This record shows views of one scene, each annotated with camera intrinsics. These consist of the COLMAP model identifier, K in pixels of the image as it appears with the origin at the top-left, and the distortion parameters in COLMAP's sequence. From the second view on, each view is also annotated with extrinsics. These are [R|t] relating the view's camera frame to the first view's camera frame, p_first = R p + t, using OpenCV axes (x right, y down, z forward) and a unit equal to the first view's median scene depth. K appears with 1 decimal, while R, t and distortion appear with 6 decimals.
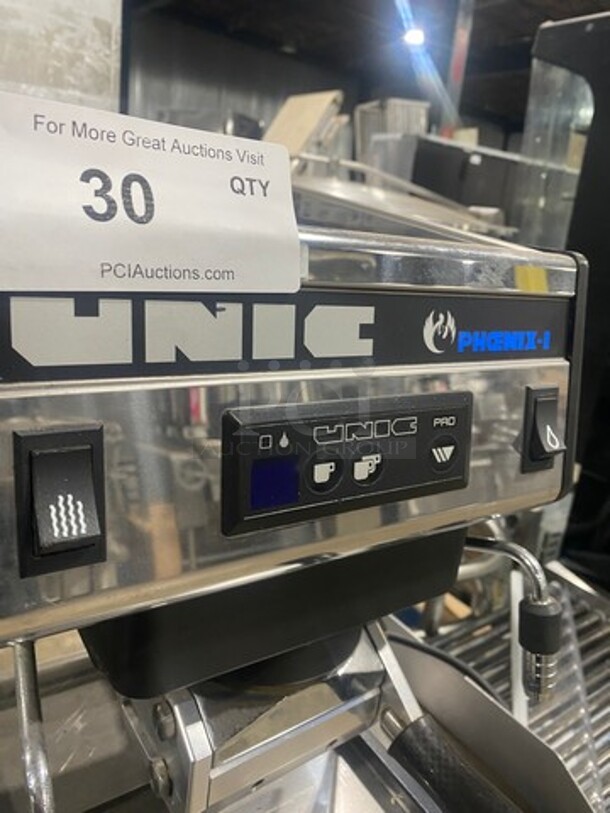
lens RADIAL K [[621.0, 0, 311.6], [0, 621.0, 394.2], [0, 0, 1]] dist [0.008498, -0.005034]
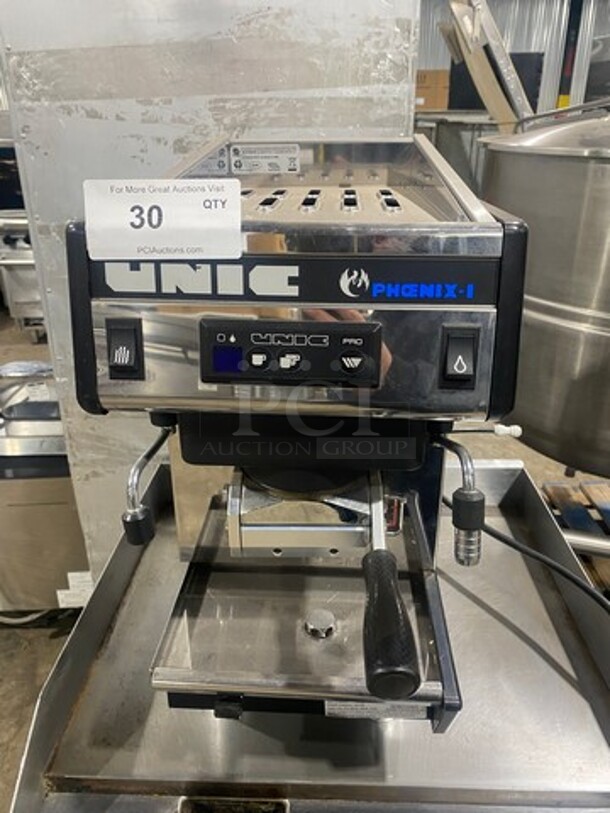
lens RADIAL K [[621.0, 0, 304.4], [0, 621.0, 406.4], [0, 0, 1]] dist [0.008498, -0.005034]
pose [[0.782545, 0.141531, -0.606294, 1.117379], [-0.083655, 0.988891, 0.122869, 0.025067], [0.616948, -0.045431, 0.785692, -0.309060]]
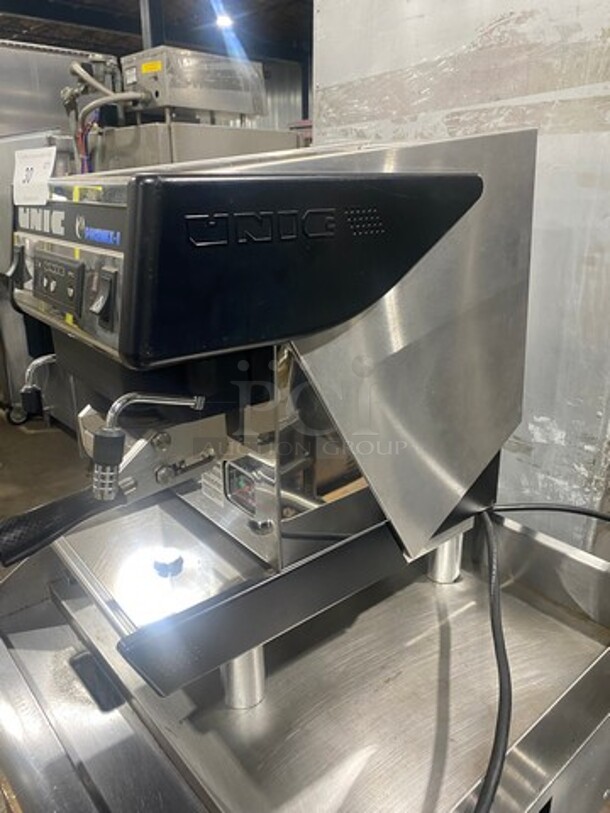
lens RADIAL K [[621.0, 0, 297.7], [0, 621.0, 407.1], [0, 0, 1]] dist [0.008498, -0.005034]
pose [[0.070050, 0.228145, -0.971104, 2.252049], [-0.264108, 0.942998, 0.202490, -0.143901], [0.961946, 0.242292, 0.126312, 1.569355]]
